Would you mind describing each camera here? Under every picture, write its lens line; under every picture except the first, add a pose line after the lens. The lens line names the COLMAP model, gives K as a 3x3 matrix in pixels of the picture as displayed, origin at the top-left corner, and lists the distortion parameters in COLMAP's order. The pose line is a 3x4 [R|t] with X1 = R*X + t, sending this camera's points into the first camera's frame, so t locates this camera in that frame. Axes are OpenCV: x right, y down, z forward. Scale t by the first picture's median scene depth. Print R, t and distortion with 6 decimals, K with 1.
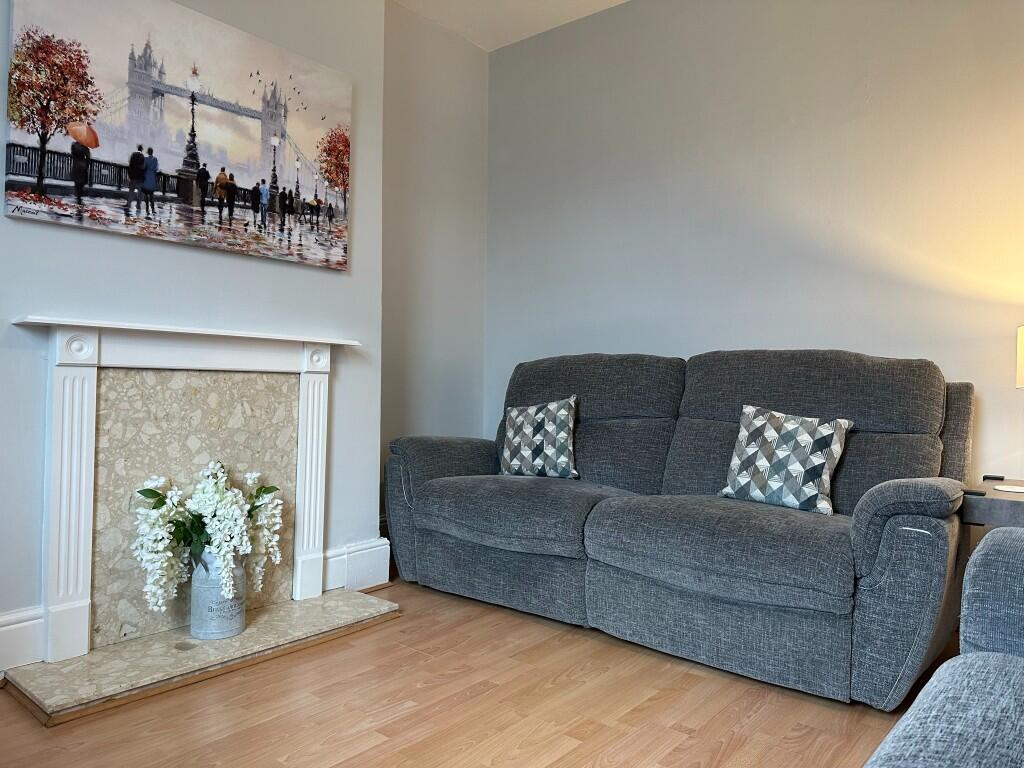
lens RADIAL K [[723.6, 0, 512.1], [0, 723.6, 383.5], [0, 0, 1]] dist [-0.001189, -0.010719]
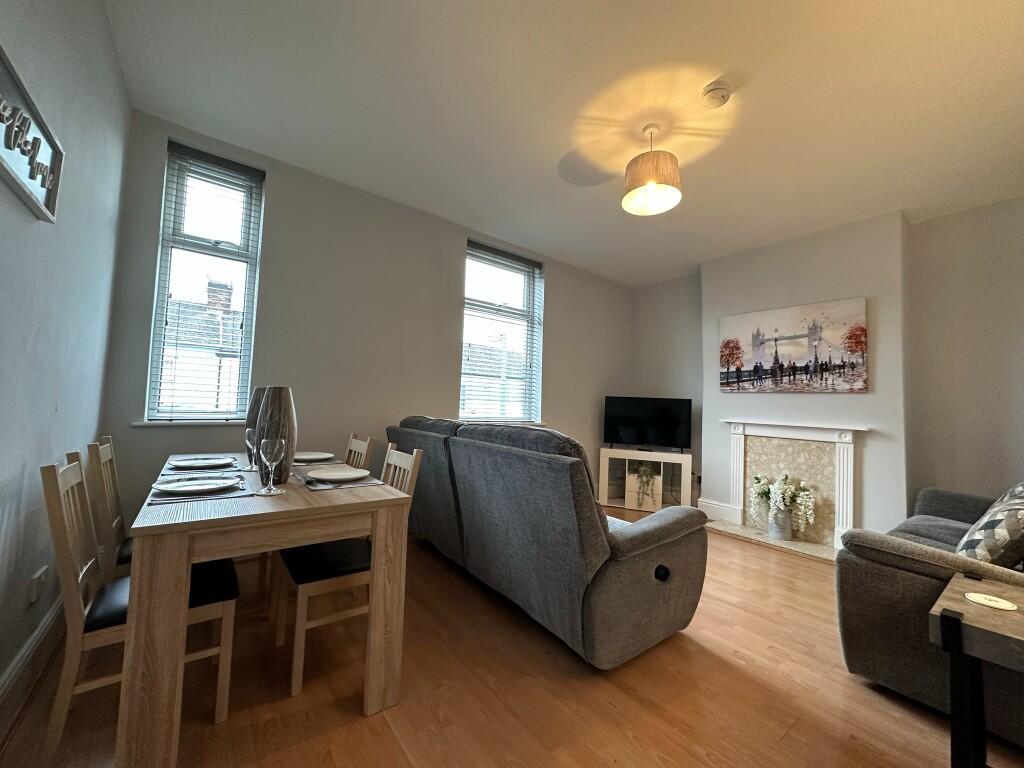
lens RADIAL K [[408.5, 0, 514.1], [0, 408.5, 384.1], [0, 0, 1]] dist [-0.003794, -0.000191]
pose [[-0.227338, -0.082561, -0.970310, 1.252205], [-0.052070, 0.996005, -0.072547, -0.054934], [0.972423, 0.034031, -0.230728, 0.368611]]
